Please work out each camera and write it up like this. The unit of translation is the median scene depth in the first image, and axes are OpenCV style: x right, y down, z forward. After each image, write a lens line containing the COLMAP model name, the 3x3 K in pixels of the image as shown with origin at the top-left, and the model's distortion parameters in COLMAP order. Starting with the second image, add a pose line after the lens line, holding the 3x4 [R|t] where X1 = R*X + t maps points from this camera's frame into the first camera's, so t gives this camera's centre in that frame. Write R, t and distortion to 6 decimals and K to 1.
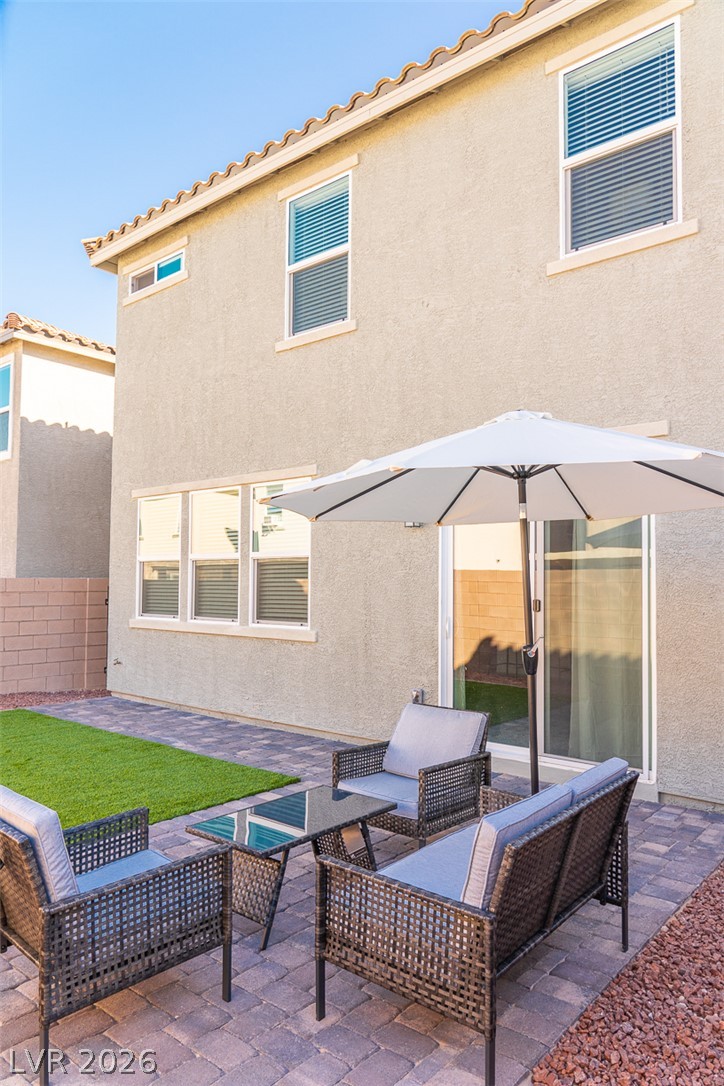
lens RADIAL K [[731.6, 0, 362.1], [0, 731.6, 549.4], [0, 0, 1]] dist [-0.017005, 0.002135]
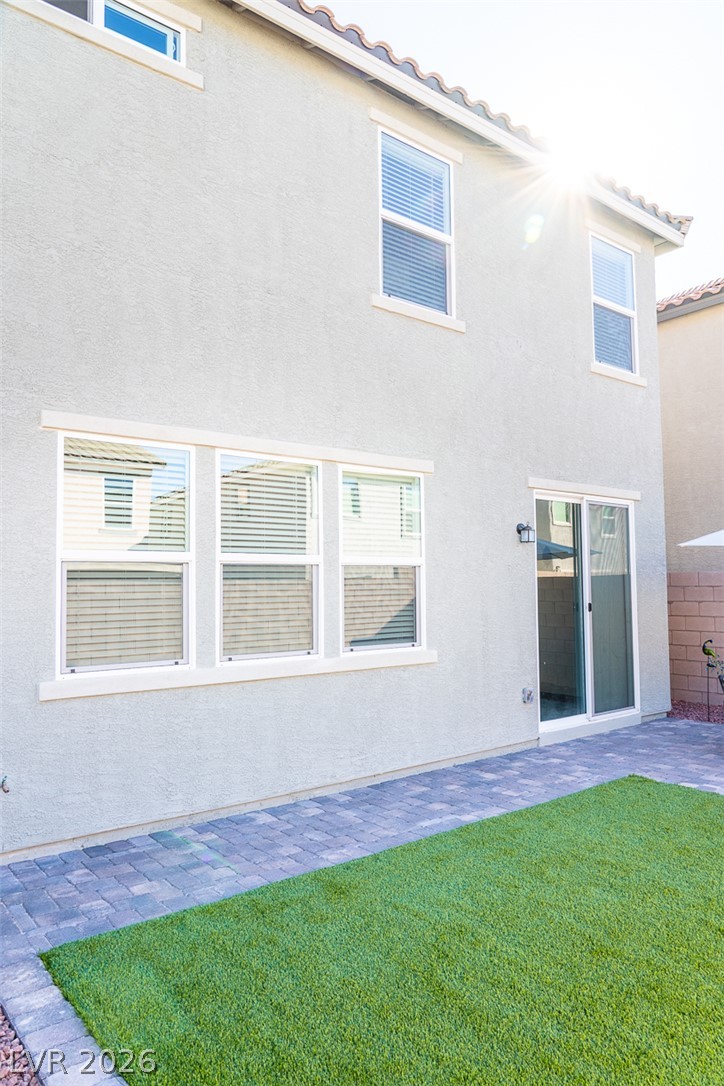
lens RADIAL K [[731.6, 0, 362.1], [0, 731.6, 549.4], [0, 0, 1]] dist [-0.017005, 0.002135]
pose [[0.201962, 0.046479, 0.978290, -2.758758], [-0.029139, 0.998716, -0.041434, 0.086894], [-0.978960, -0.020138, 0.203057, 2.641775]]
